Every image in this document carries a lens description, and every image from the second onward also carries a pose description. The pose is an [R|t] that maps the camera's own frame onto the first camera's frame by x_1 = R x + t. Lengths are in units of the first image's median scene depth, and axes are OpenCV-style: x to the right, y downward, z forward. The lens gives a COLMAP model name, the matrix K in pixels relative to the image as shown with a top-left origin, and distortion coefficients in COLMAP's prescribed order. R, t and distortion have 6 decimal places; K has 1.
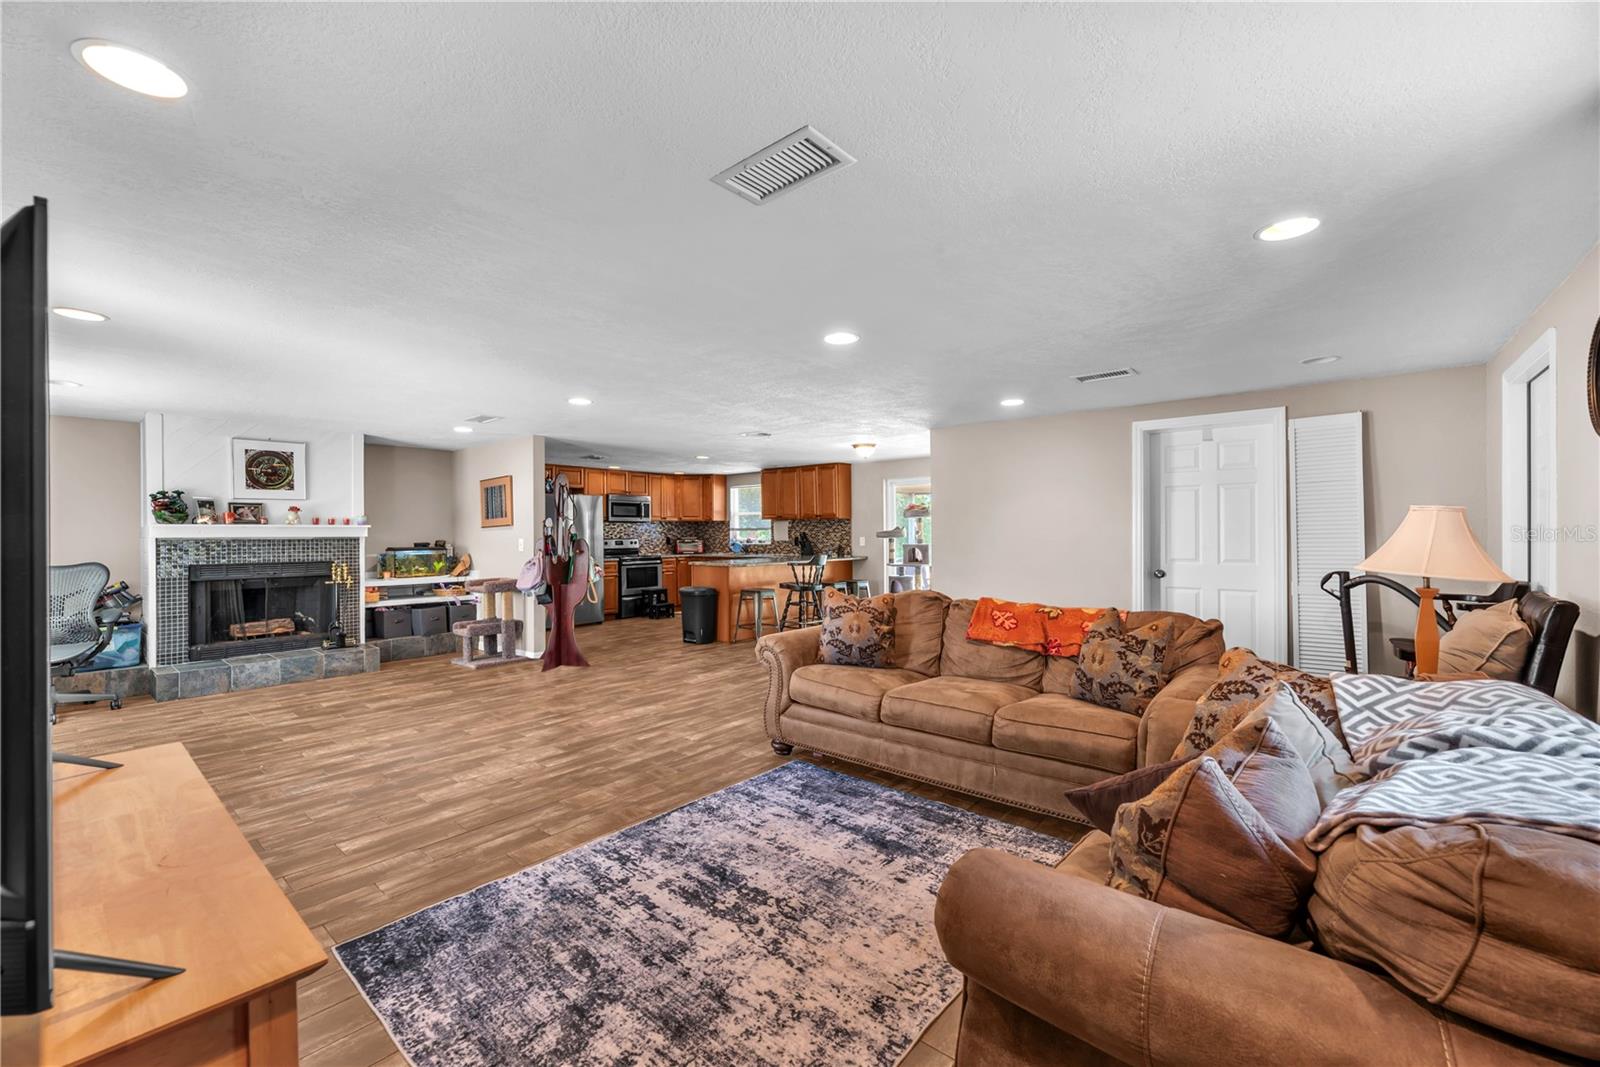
lens RADIAL K [[659.9, 0, 789.4], [0, 659.9, 528.7], [0, 0, 1]] dist [0.008591, 0.000384]
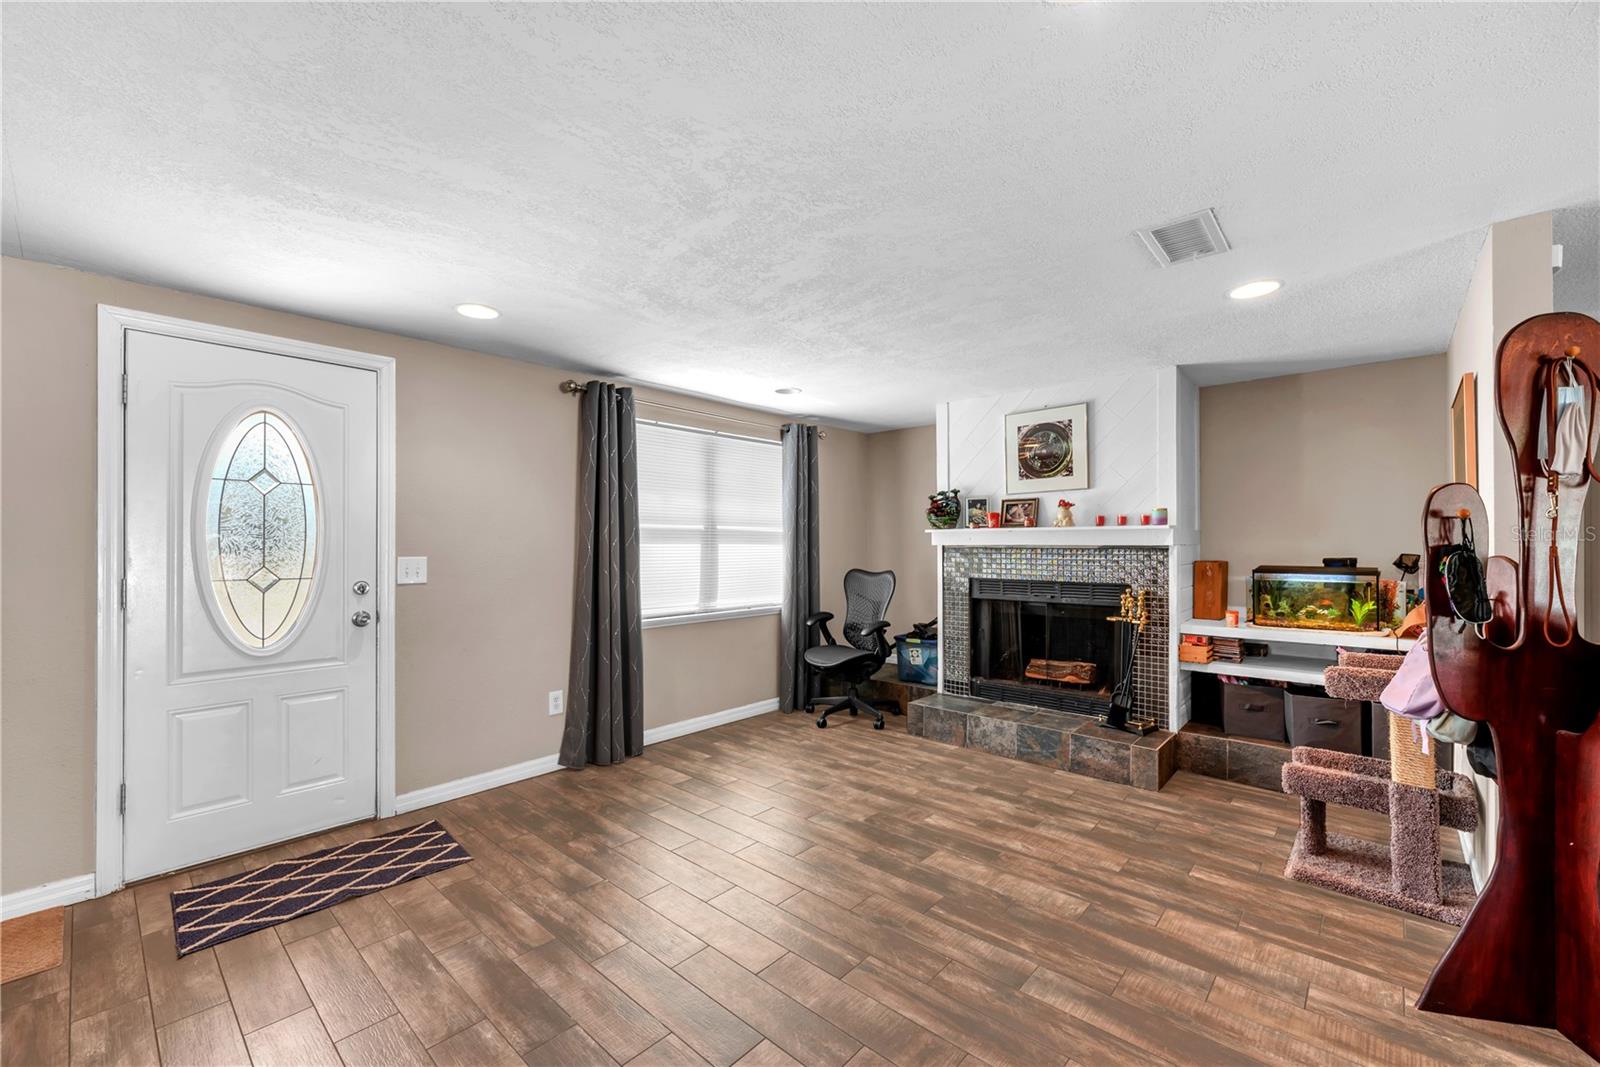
lens RADIAL K [[663.5, 0, 780.4], [0, 663.5, 540.0], [0, 0, 1]] dist [0.002194, 0.001253]
pose [[-0.033341, 0.005545, -0.999429, -0.061465], [0.014345, 0.999884, 0.005069, -0.000688], [0.999341, -0.014168, -0.033416, 0.705038]]
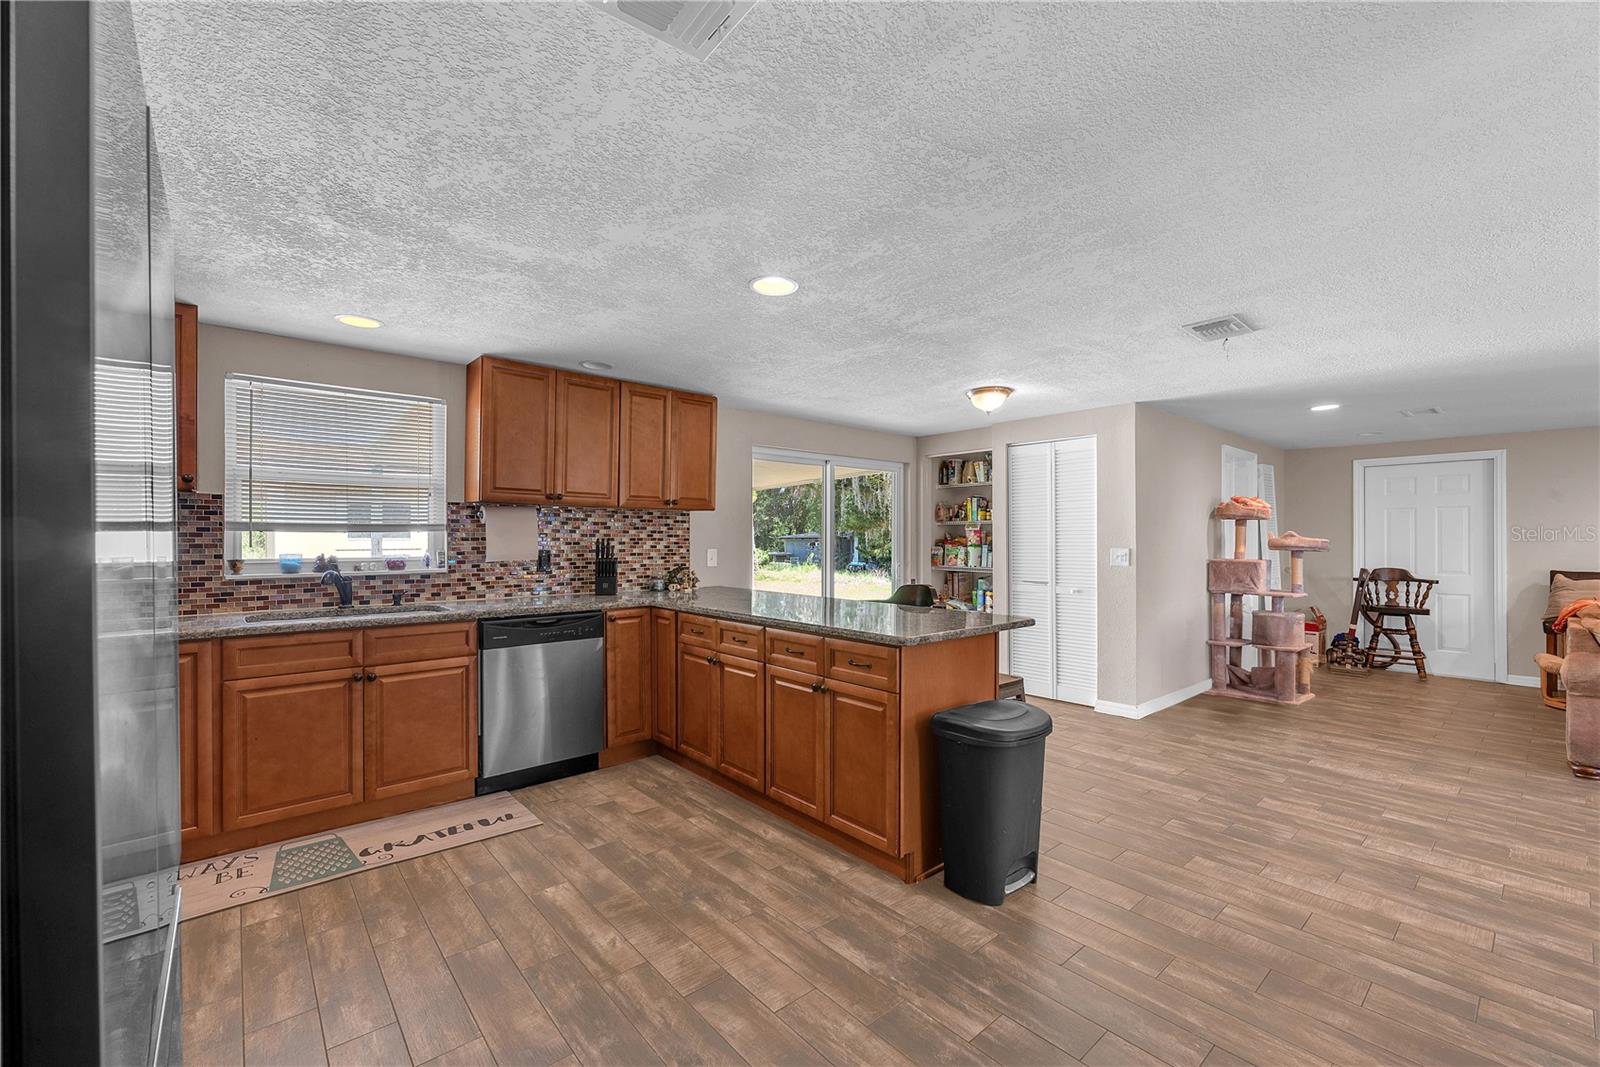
lens RADIAL K [[663.5, 0, 787.0], [0, 663.5, 536.9], [0, 0, 1]] dist [0.002194, 0.001253]
pose [[0.146401, 0.012663, 0.989144, -0.583072], [-0.011255, 0.999875, -0.011134, 0.012012], [-0.989161, -0.009503, 0.146525, 1.295175]]
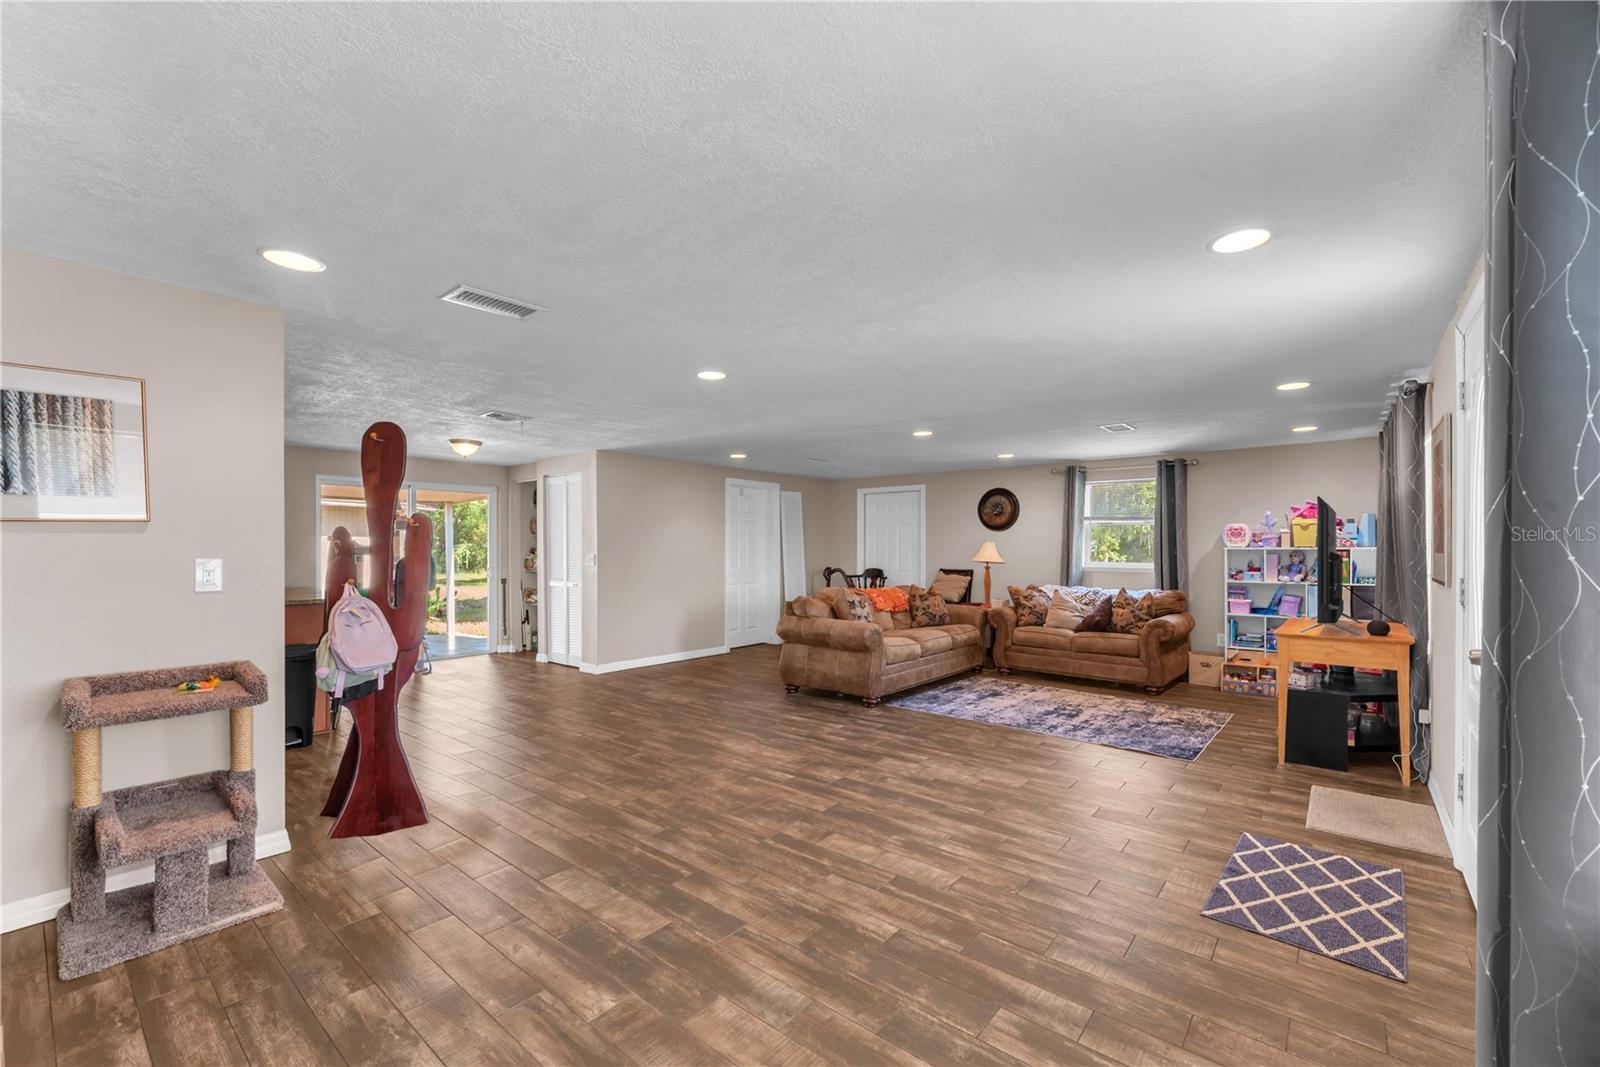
lens RADIAL K [[663.5, 0, 786.5], [0, 663.5, 563.4], [0, 0, 1]] dist [0.002194, 0.001253]
pose [[-0.012811, -0.013561, 0.999826, -0.849647], [-0.009605, 0.999864, 0.013438, 0.010751], [-0.999872, -0.009432, -0.012939, 0.722427]]
